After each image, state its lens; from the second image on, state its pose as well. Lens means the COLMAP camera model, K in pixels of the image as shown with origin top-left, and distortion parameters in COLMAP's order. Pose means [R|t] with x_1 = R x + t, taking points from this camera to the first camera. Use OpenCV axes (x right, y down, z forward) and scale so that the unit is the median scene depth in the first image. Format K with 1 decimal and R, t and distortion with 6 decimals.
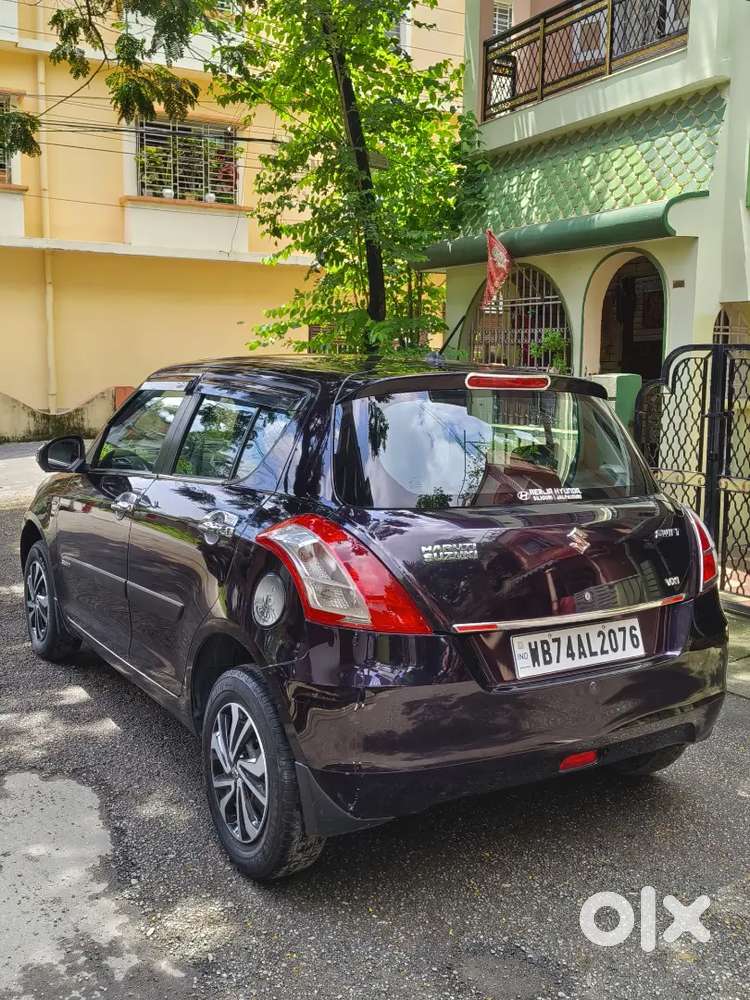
lens RADIAL K [[971.1, 0, 377.8], [0, 971.1, 478.0], [0, 0, 1]] dist [0.054020, 0.015214]
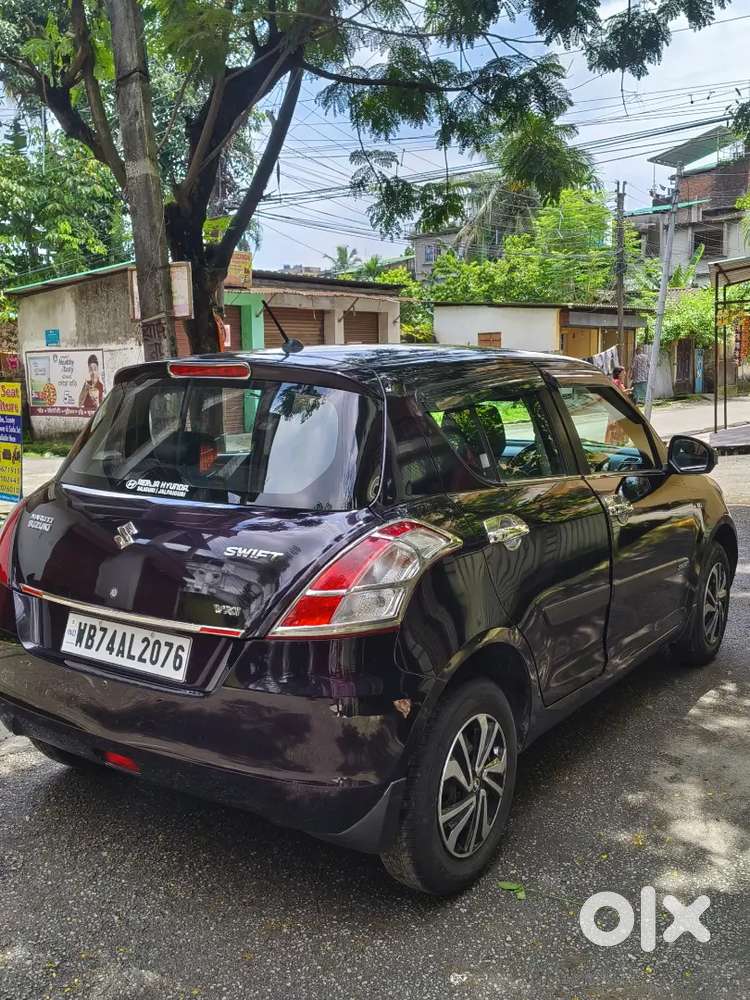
lens RADIAL K [[971.6, 0, 379.1], [0, 971.6, 497.7], [0, 0, 1]] dist [0.050008, -0.027107]
pose [[0.401062, 0.107946, -0.909669, 0.528254], [-0.088331, 0.992963, 0.078886, -0.031624], [0.911782, 0.048714, 0.407774, 0.374649]]
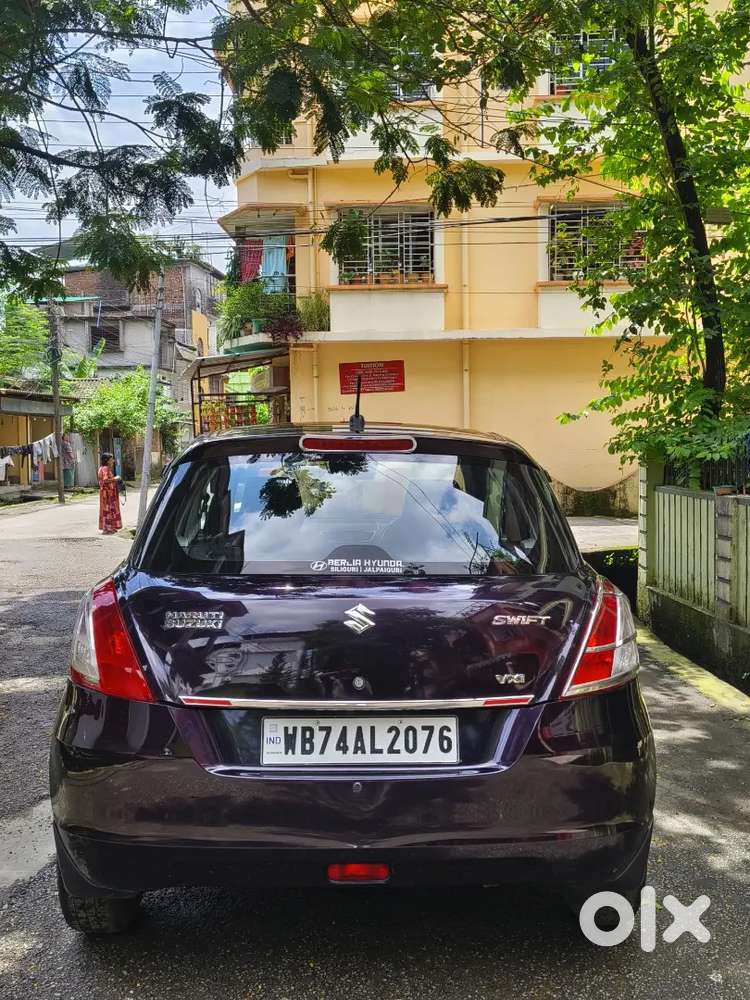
lens RADIAL K [[971.6, 0, 379.8], [0, 971.6, 493.8], [0, 0, 1]] dist [0.044440, -0.003836]
pose [[0.865451, 0.004564, -0.500973, 0.298951], [-0.038344, 0.997629, -0.057152, 0.000236], [0.499524, 0.068672, 0.863574, 0.106015]]
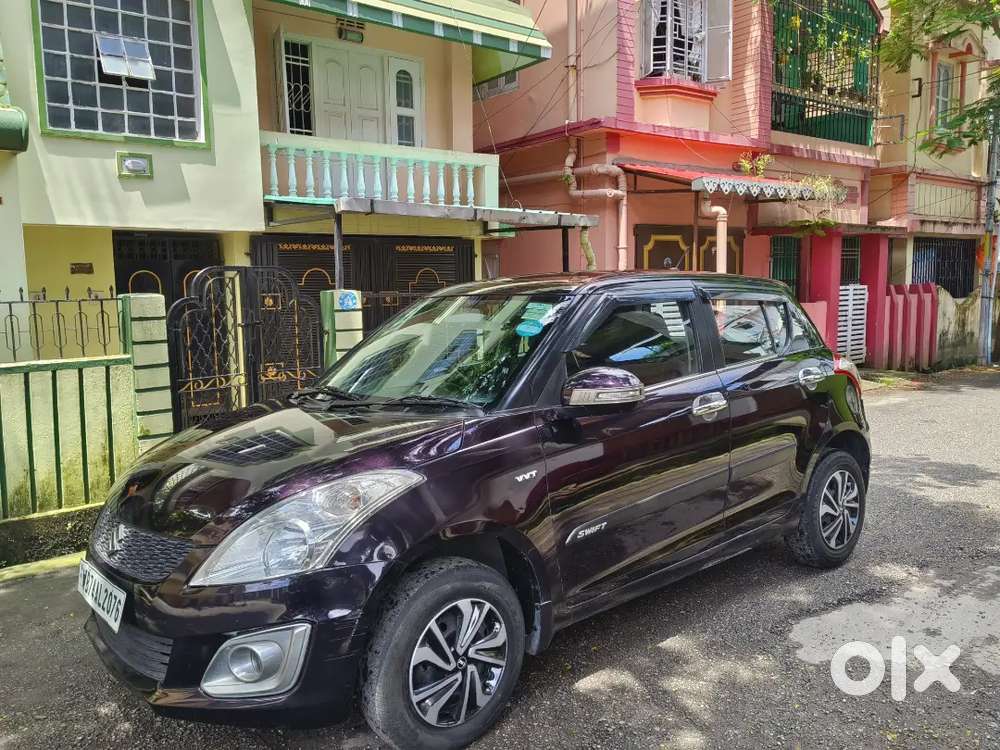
lens RADIAL K [[791.6, 0, 488.1], [0, 791.6, 374.2], [0, 0, 1]] dist [0.111768, -0.153436]
pose [[-0.134263, -0.120729, 0.983564, -0.653620], [0.133329, 0.981325, 0.138655, -0.097154], [-0.981935, 0.149754, -0.115659, 0.795514]]
